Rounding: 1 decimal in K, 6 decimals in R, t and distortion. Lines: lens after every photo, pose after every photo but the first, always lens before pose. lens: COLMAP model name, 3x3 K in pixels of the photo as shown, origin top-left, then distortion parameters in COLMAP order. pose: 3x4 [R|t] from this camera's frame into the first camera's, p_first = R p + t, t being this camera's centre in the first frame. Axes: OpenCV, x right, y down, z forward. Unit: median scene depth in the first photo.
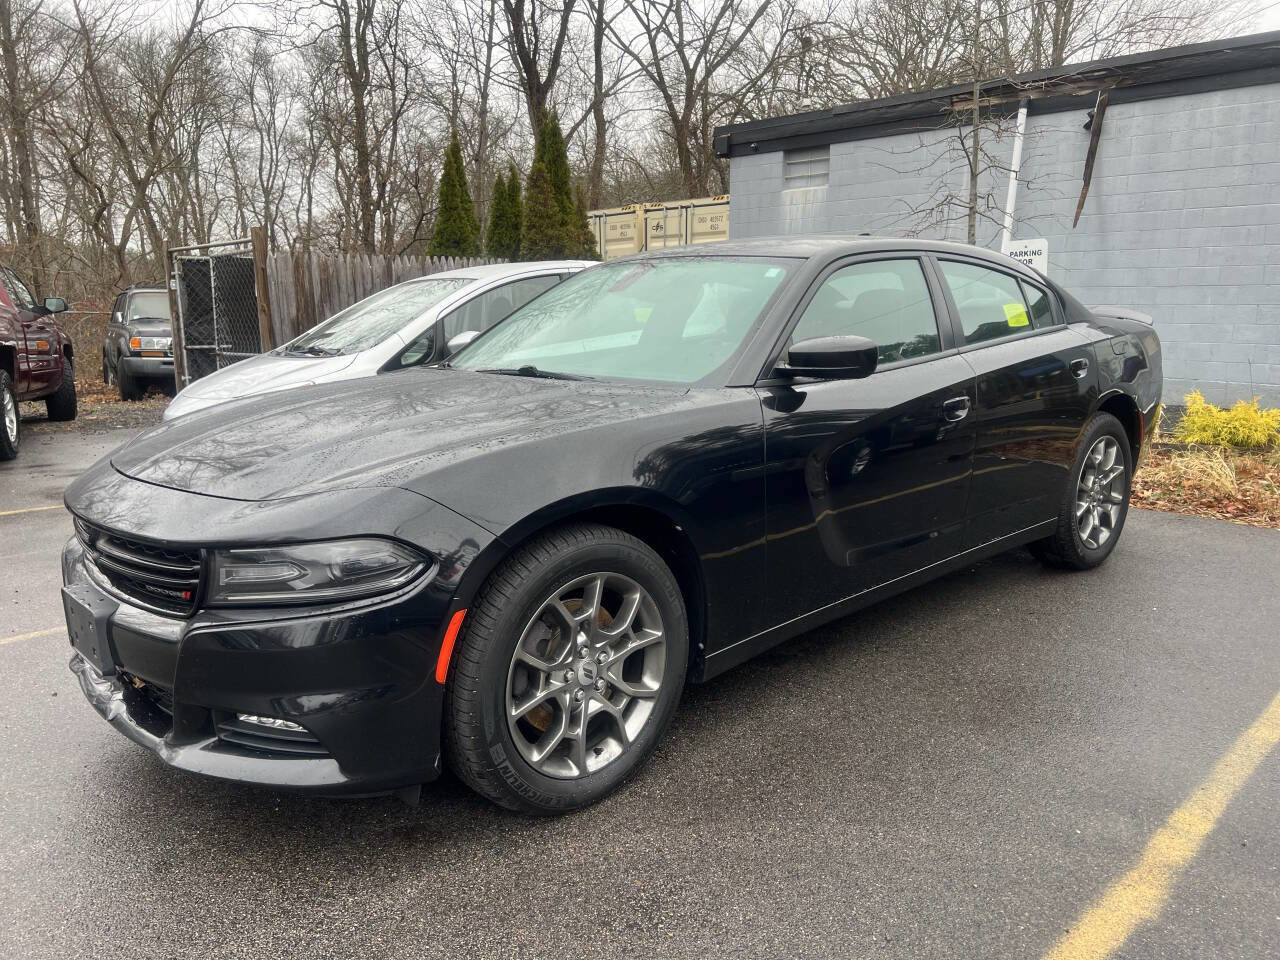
lens RADIAL K [[949.8, 0, 640.0], [0, 949.8, 480.0], [0, 0, 1]] dist [0.049293, -0.065271]
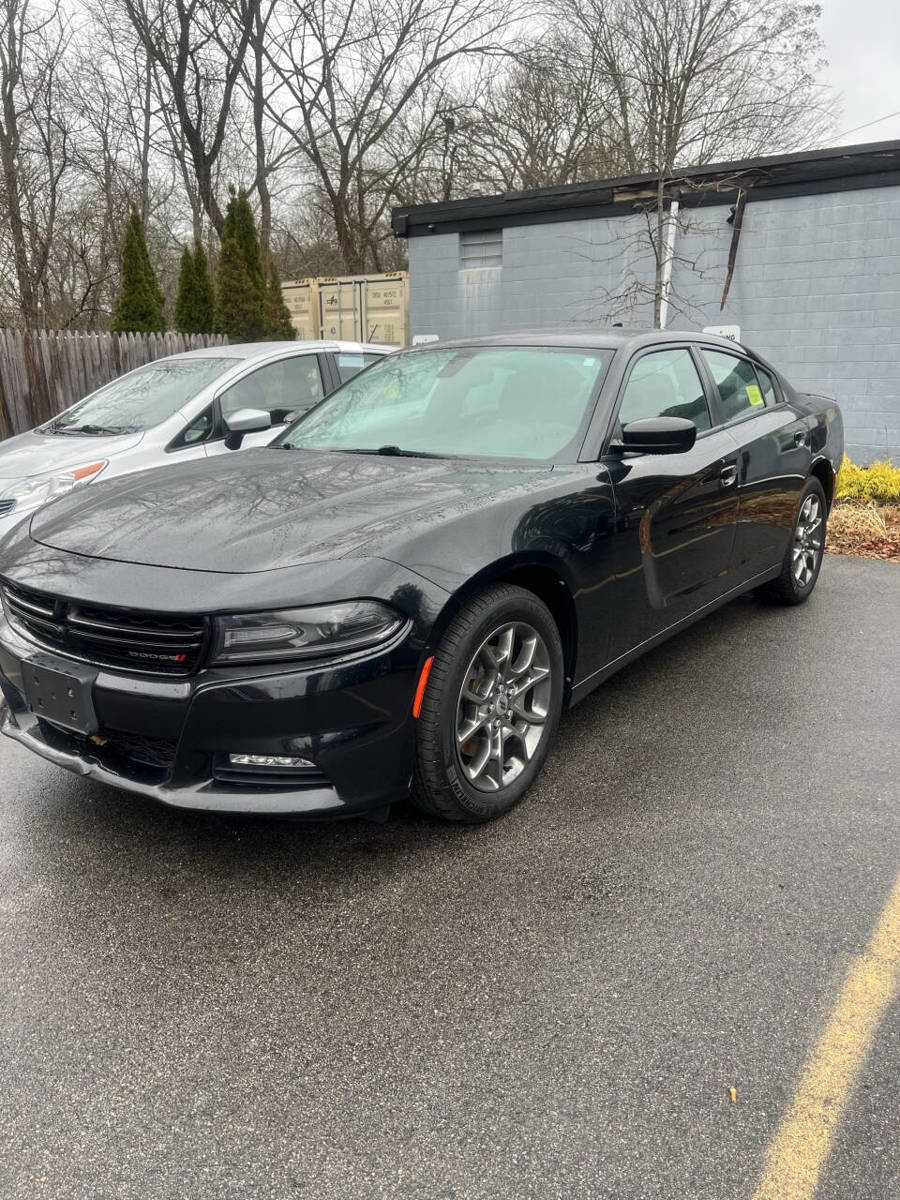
lens RADIAL K [[890.4, 0, 454.1], [0, 890.4, 591.6], [0, 0, 1]] dist [0.049293, -0.065271]
pose [[0.983796, -0.043034, 0.174052, -0.112196], [0.032982, 0.997639, 0.060245, -0.003900], [-0.176233, -0.053528, 0.982892, -0.033358]]
